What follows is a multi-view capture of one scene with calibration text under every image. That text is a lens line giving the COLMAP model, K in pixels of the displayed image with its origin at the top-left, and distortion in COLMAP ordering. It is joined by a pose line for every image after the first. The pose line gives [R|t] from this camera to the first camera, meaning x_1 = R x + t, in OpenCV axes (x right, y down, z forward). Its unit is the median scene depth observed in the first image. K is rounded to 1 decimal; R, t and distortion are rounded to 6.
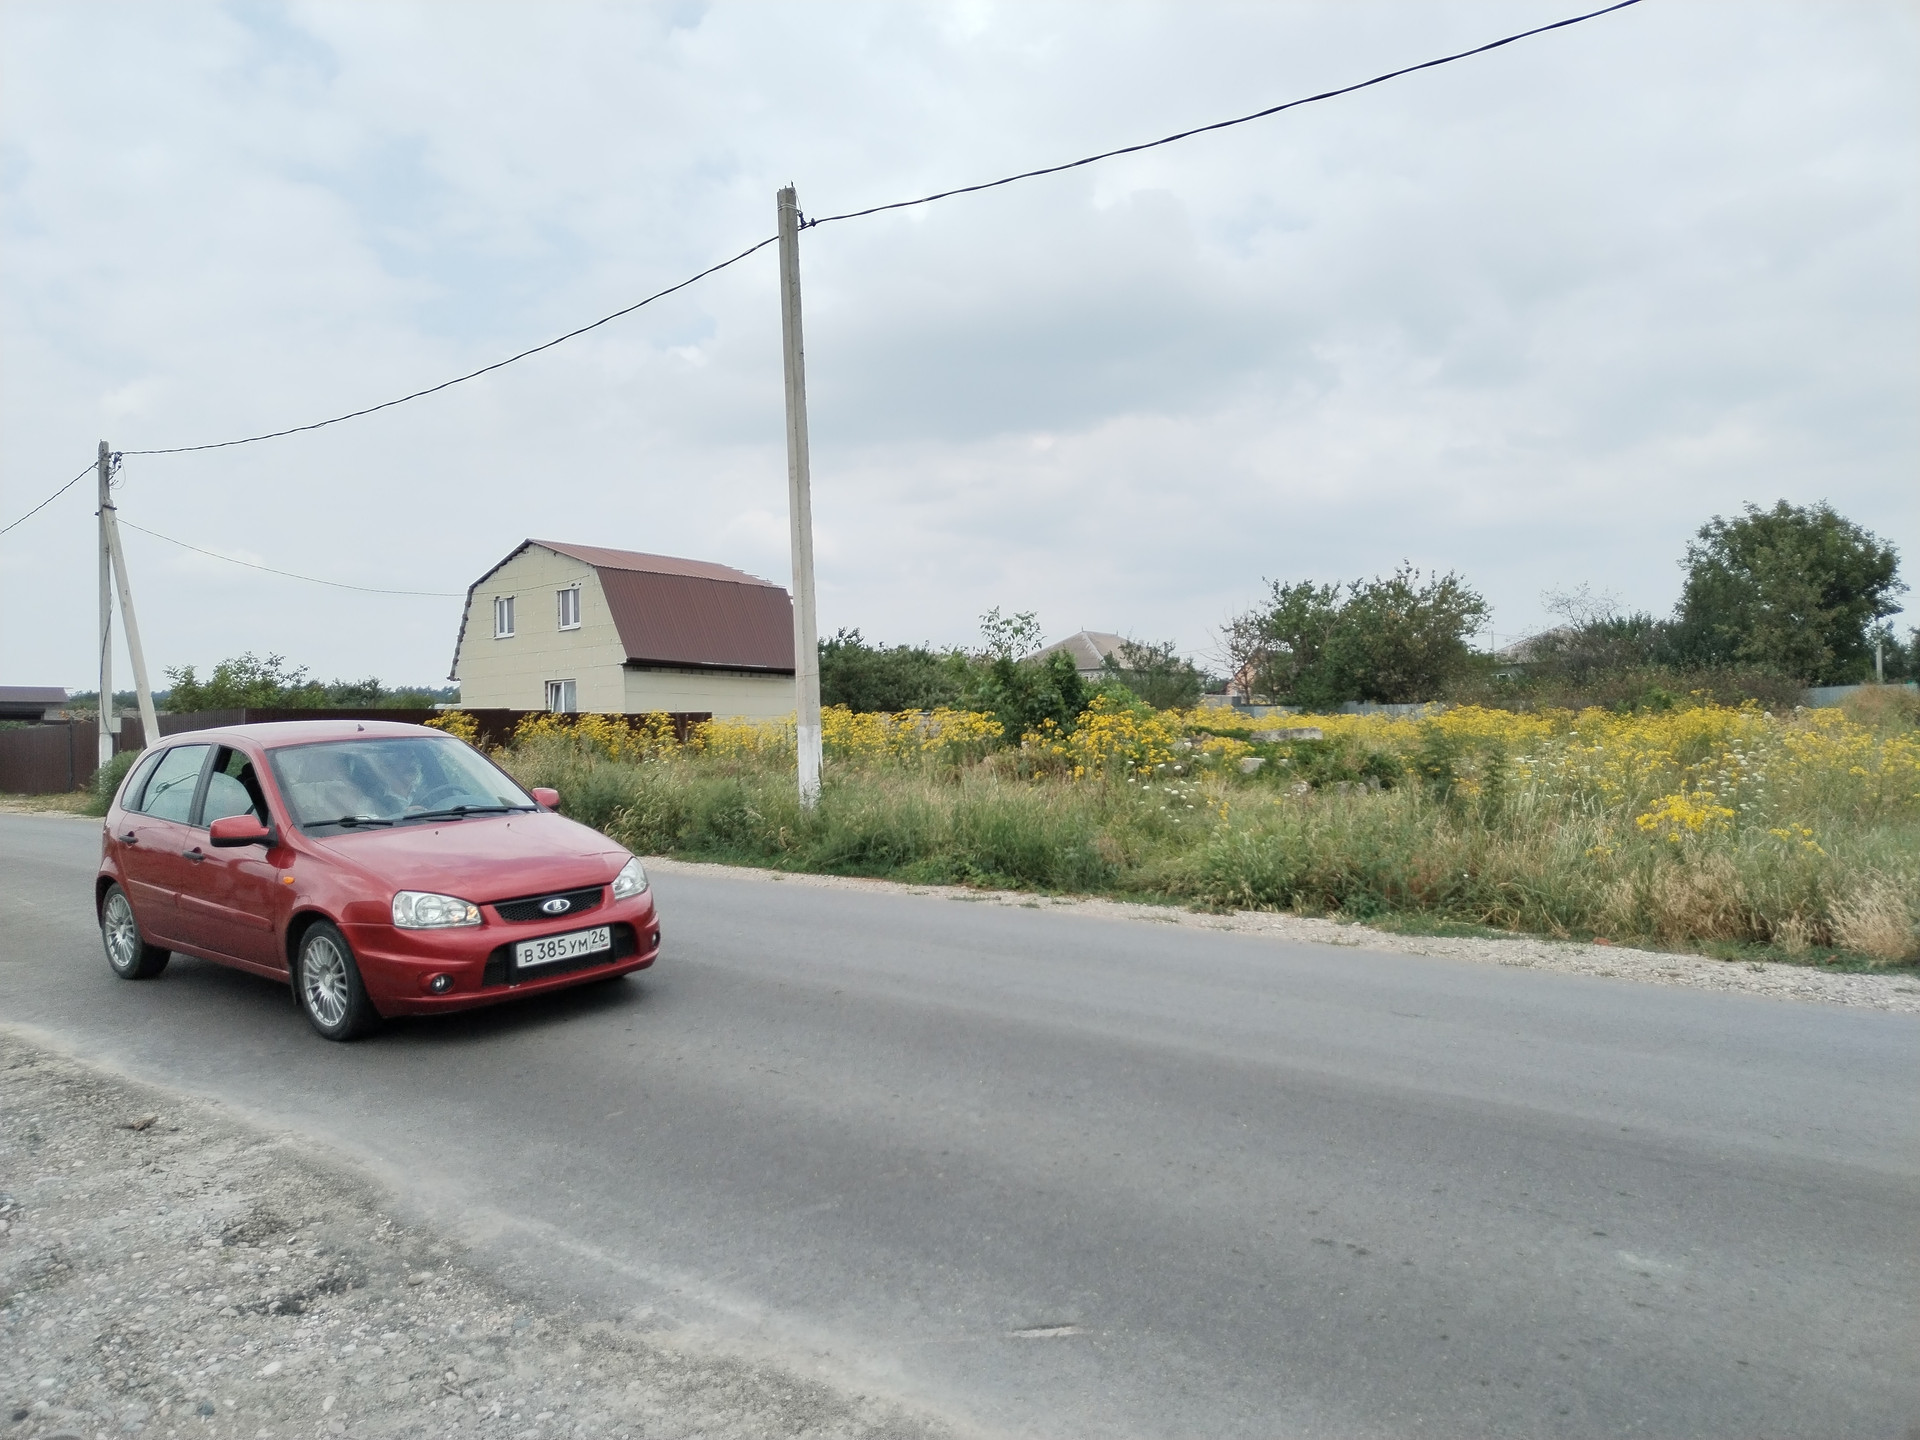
lens RADIAL K [[1424.9, 0, 954.7], [0, 1424.9, 697.8], [0, 0, 1]] dist [0.035597, -0.027629]
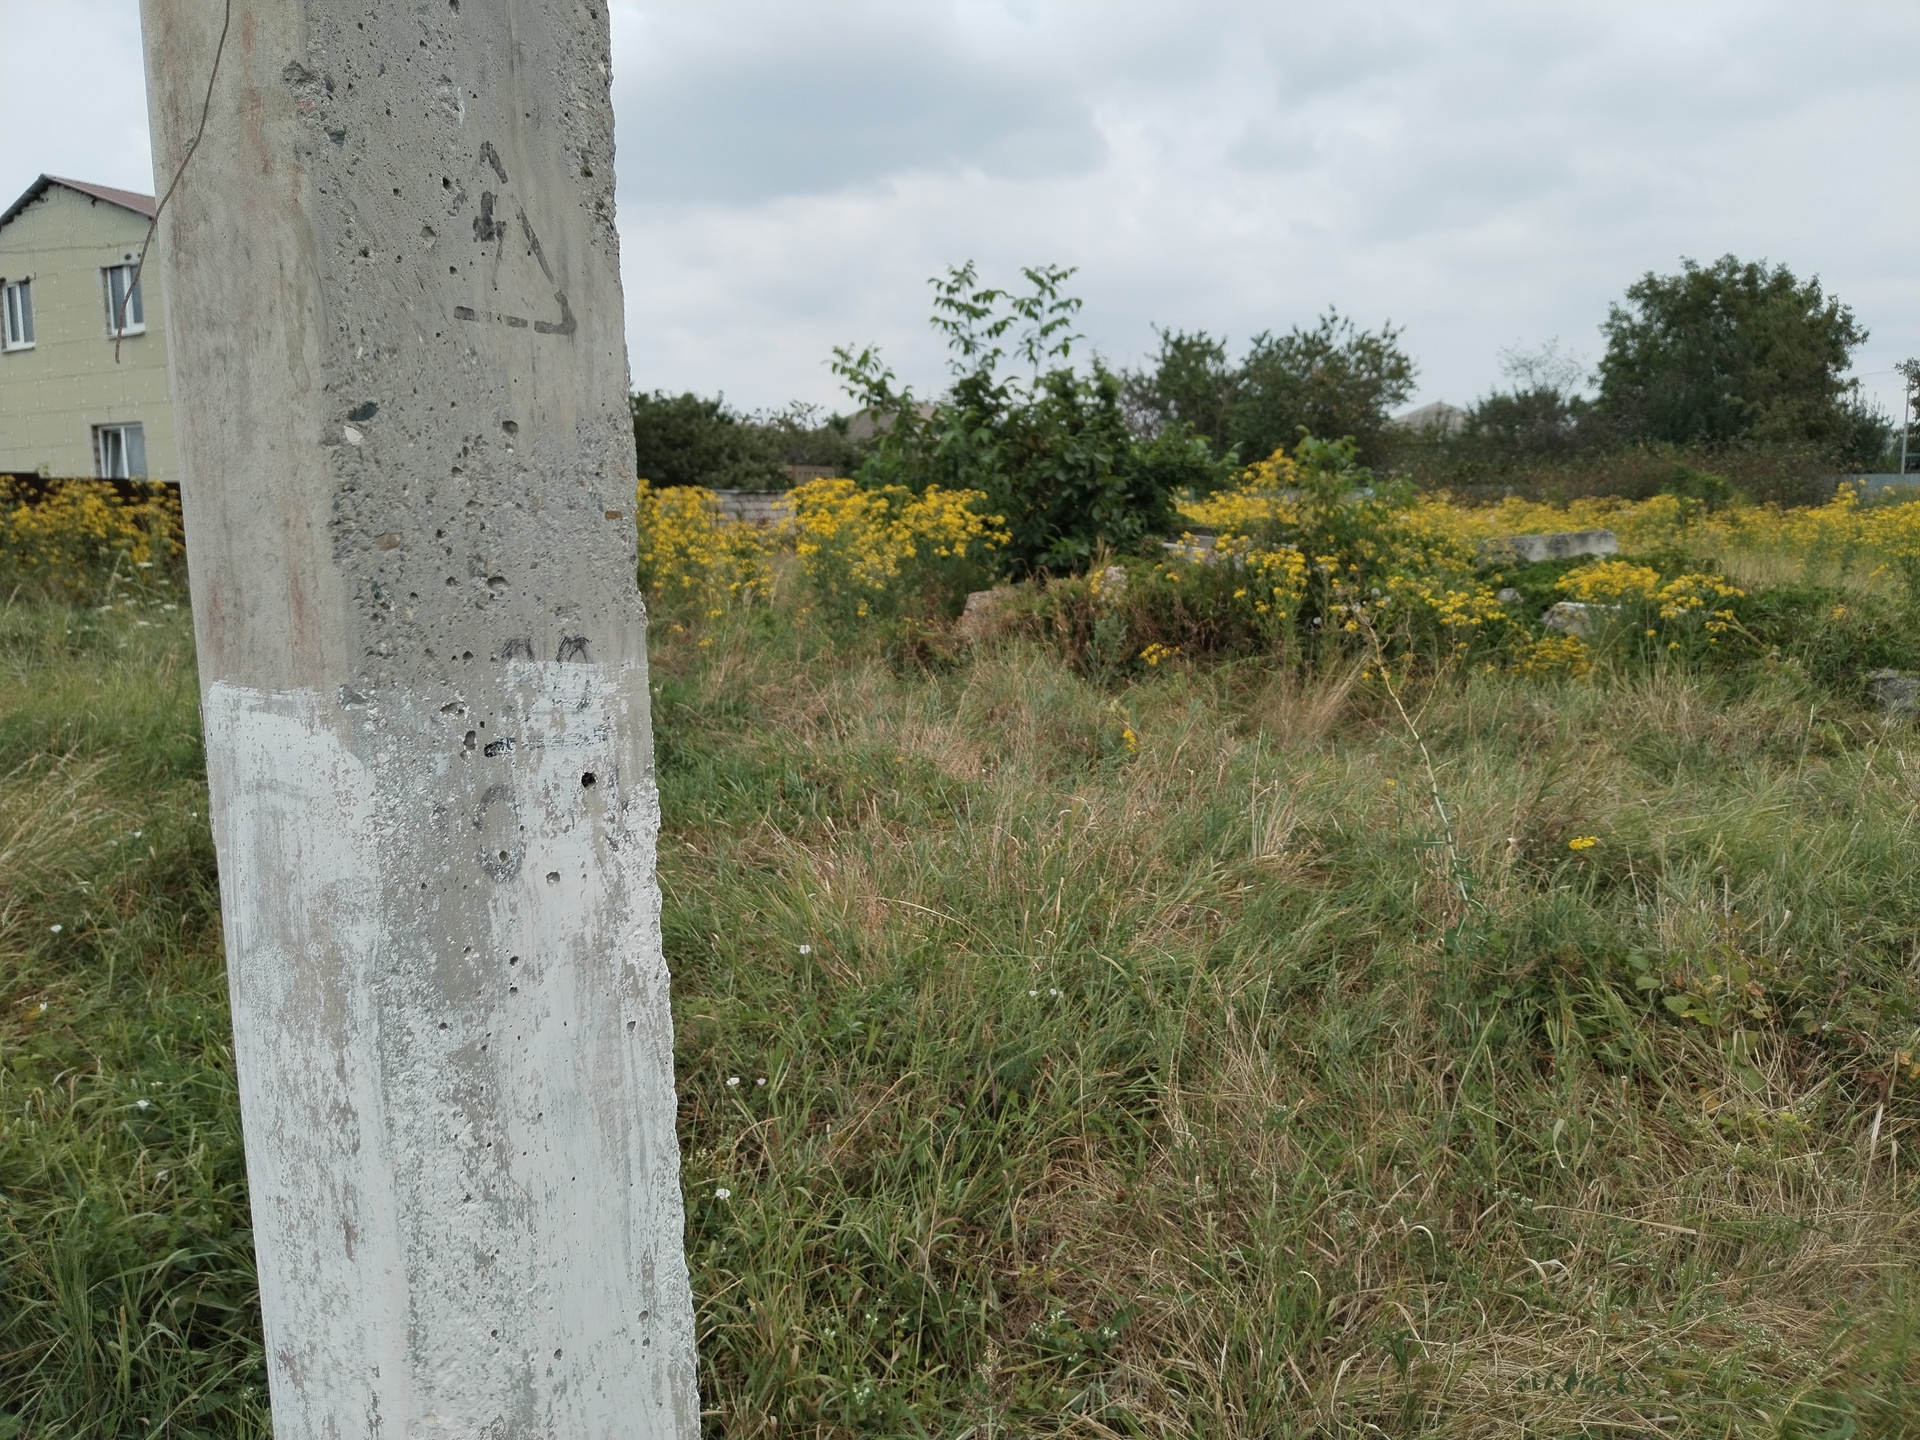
lens RADIAL K [[1424.9, 0, 979.9], [0, 1424.9, 710.9], [0, 0, 1]] dist [0.035597, -0.027629]
pose [[0.983524, -0.010365, 0.180480, -0.044681], [-0.018933, 0.986958, 0.159858, 0.004827], [-0.179783, -0.160641, 0.970501, 0.460622]]
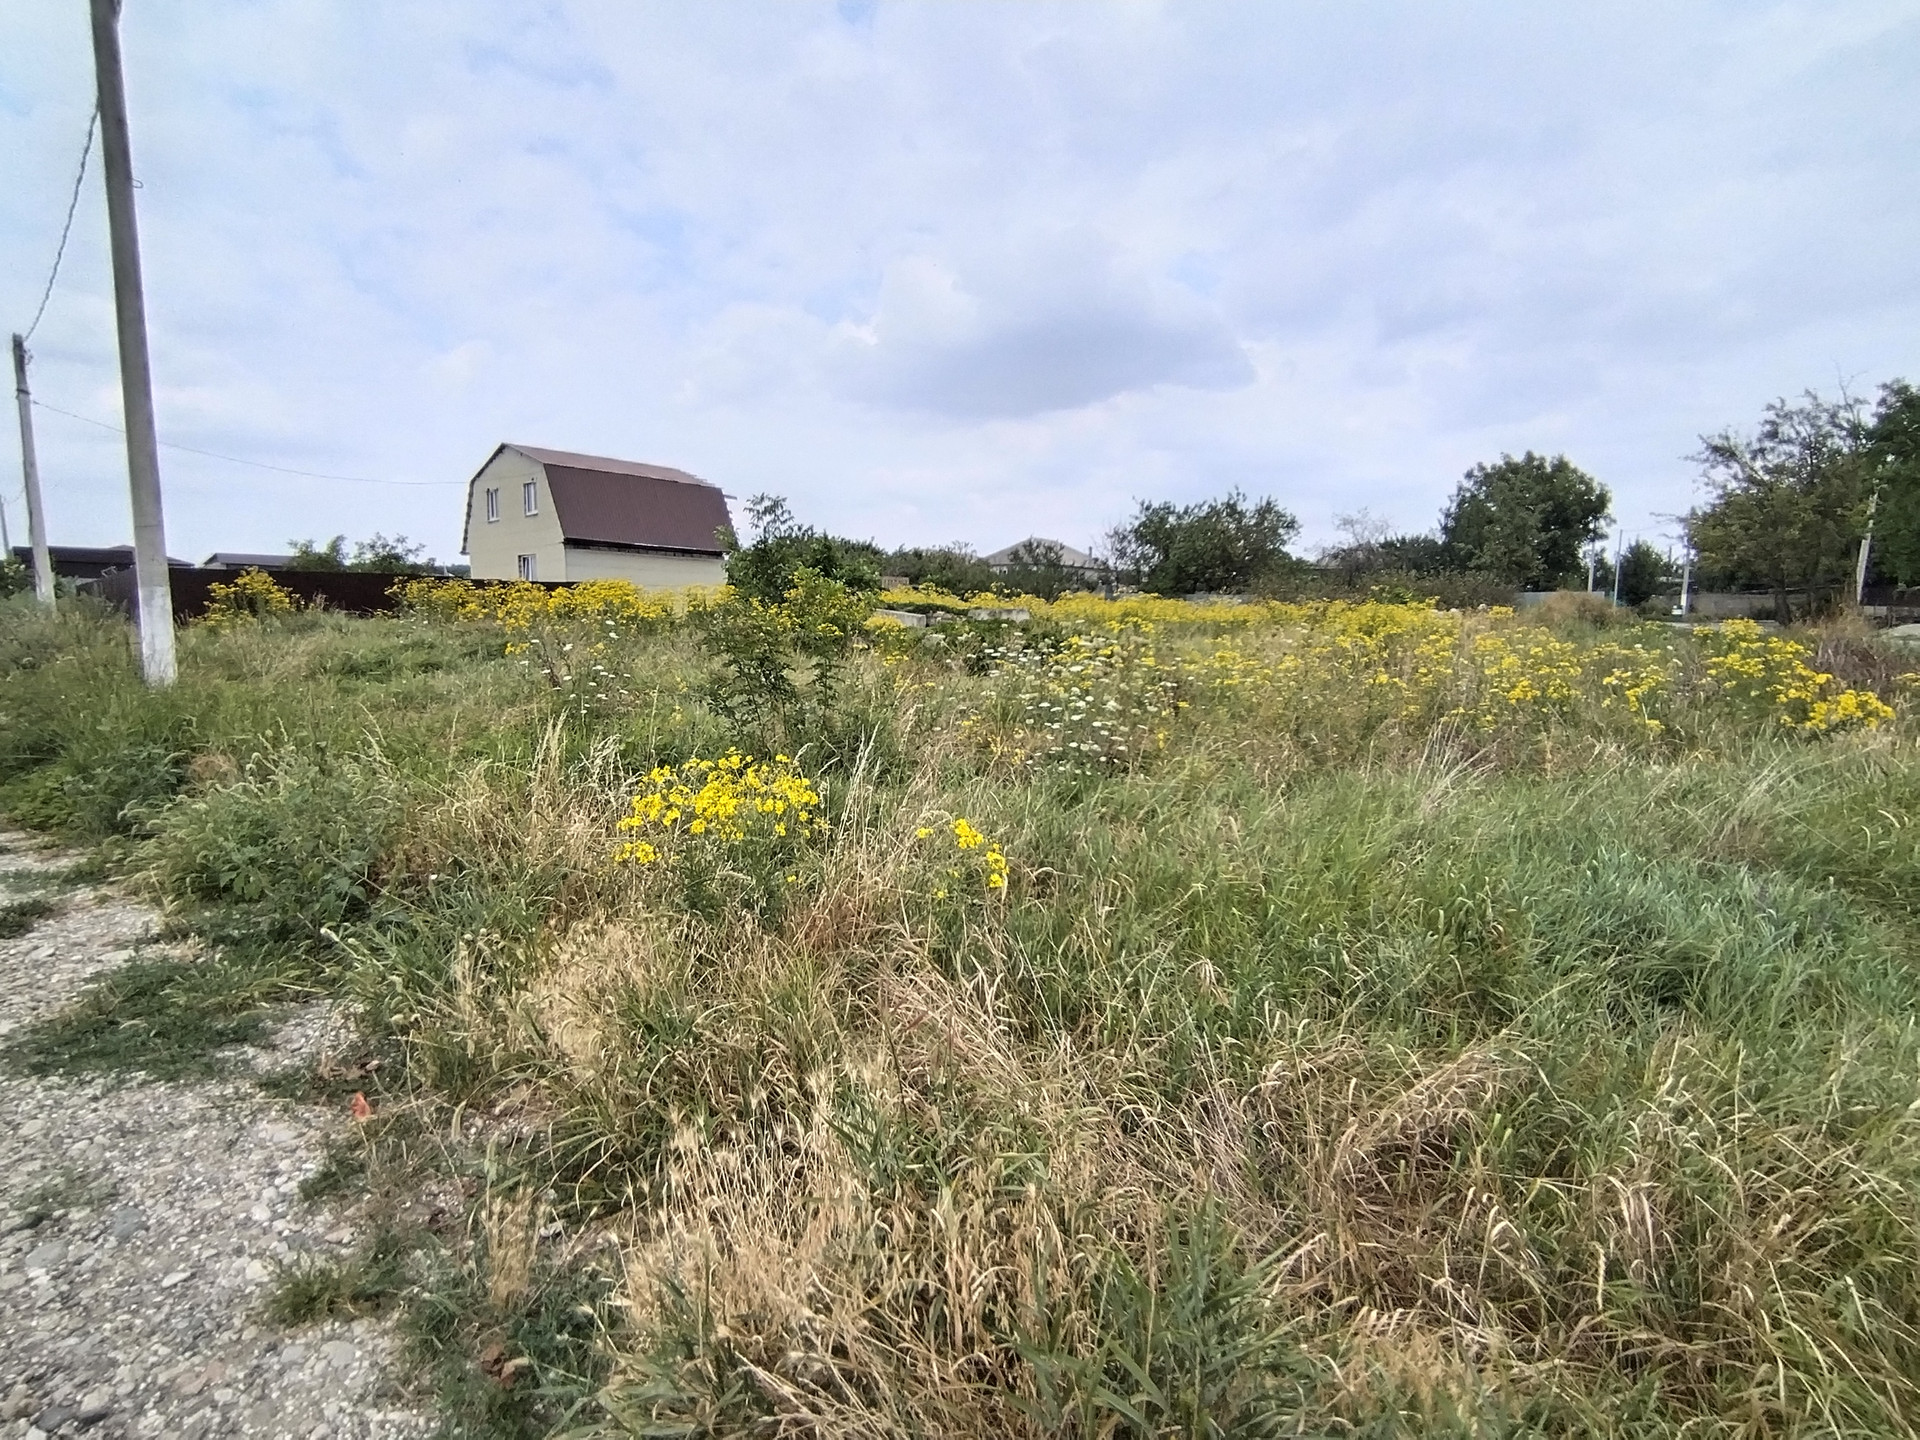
lens RADIAL K [[940.0, 0, 964.9], [0, 940.0, 706.4], [0, 0, 1]] dist [-0.017734, 0.003320]
pose [[0.998984, 0.034463, -0.029047, 0.195883], [-0.030412, 0.991058, 0.129919, 0.001949], [0.033264, -0.128903, 0.991099, 0.213624]]
